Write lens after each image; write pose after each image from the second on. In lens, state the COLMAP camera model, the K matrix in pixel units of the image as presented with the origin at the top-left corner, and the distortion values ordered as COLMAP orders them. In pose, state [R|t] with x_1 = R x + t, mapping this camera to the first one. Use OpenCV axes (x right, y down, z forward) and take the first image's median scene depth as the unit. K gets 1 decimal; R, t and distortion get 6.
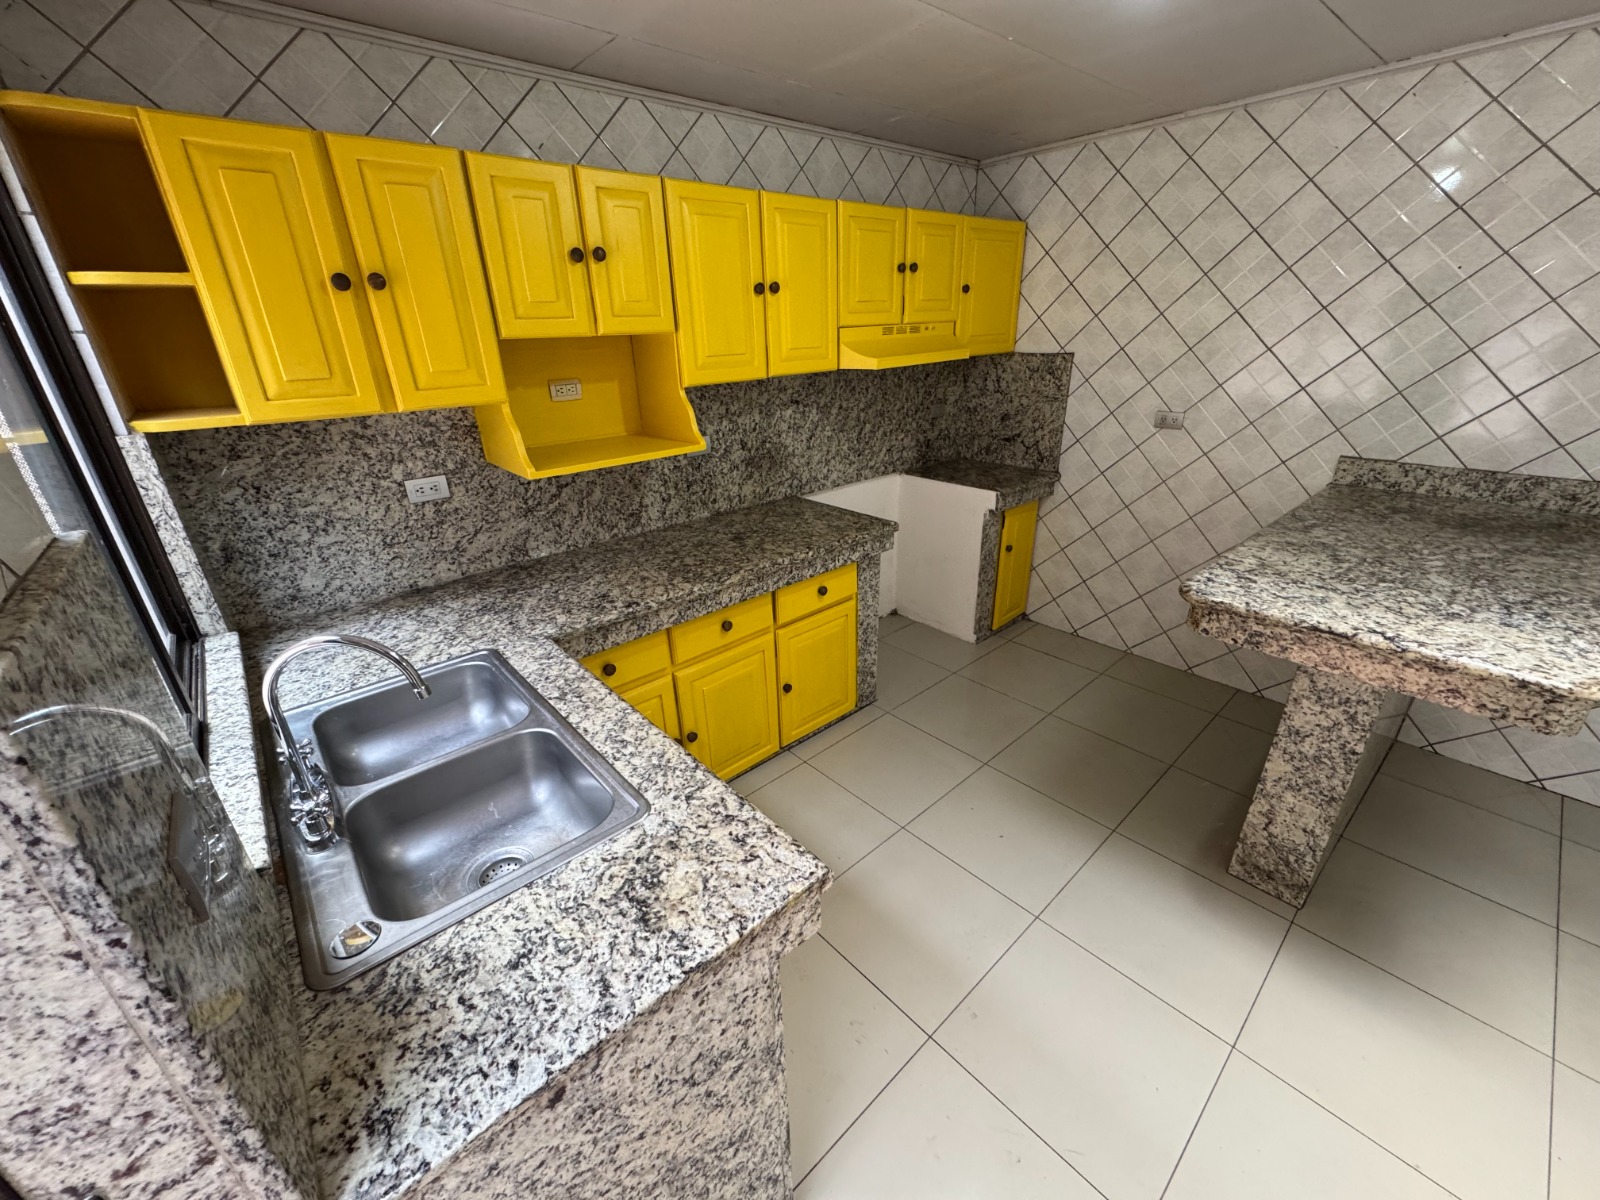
lens RADIAL K [[637.9, 0, 800.3], [0, 637.9, 596.6], [0, 0, 1]] dist [-0.003162, -0.000203]
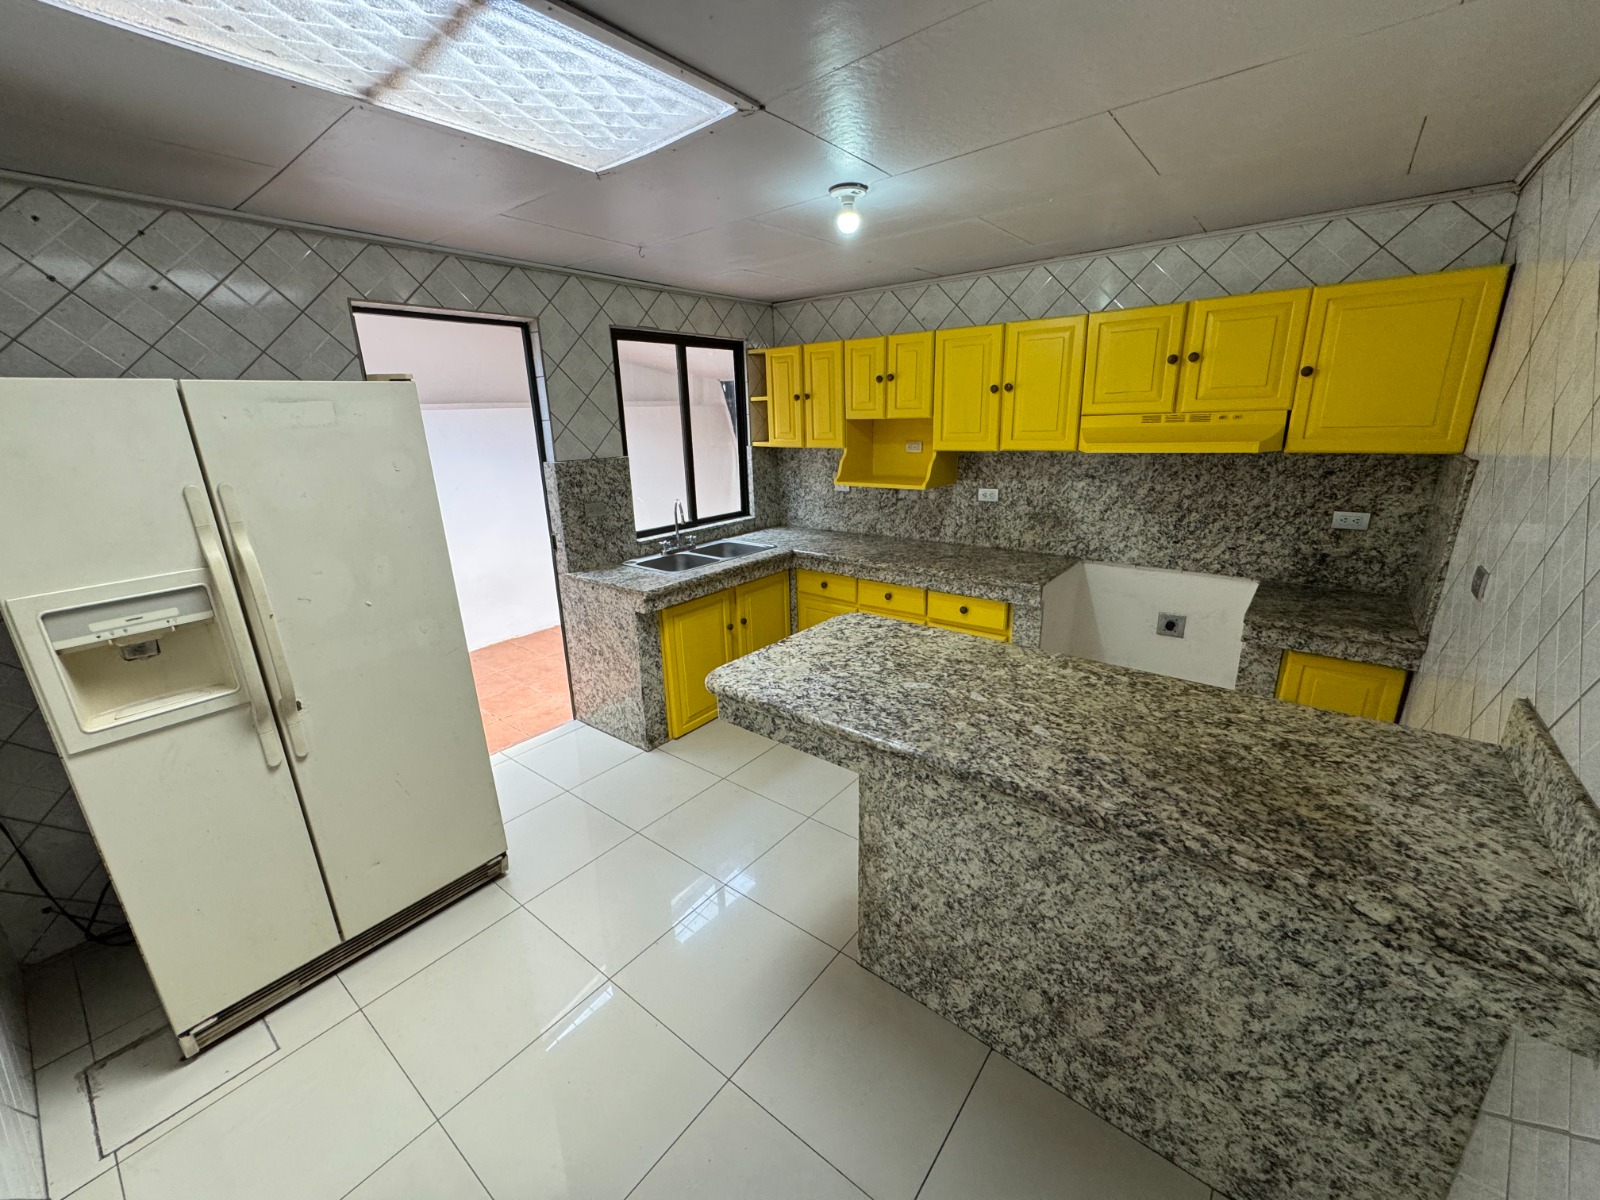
lens RADIAL K [[637.9, 0, 802.1], [0, 637.9, 601.3], [0, 0, 1]] dist [-0.003162, -0.000203]
pose [[0.170182, 0.304592, -0.937156, 1.083649], [-0.362562, 0.903672, 0.227870, -0.184308], [0.916290, 0.300998, 0.264222, 0.309033]]
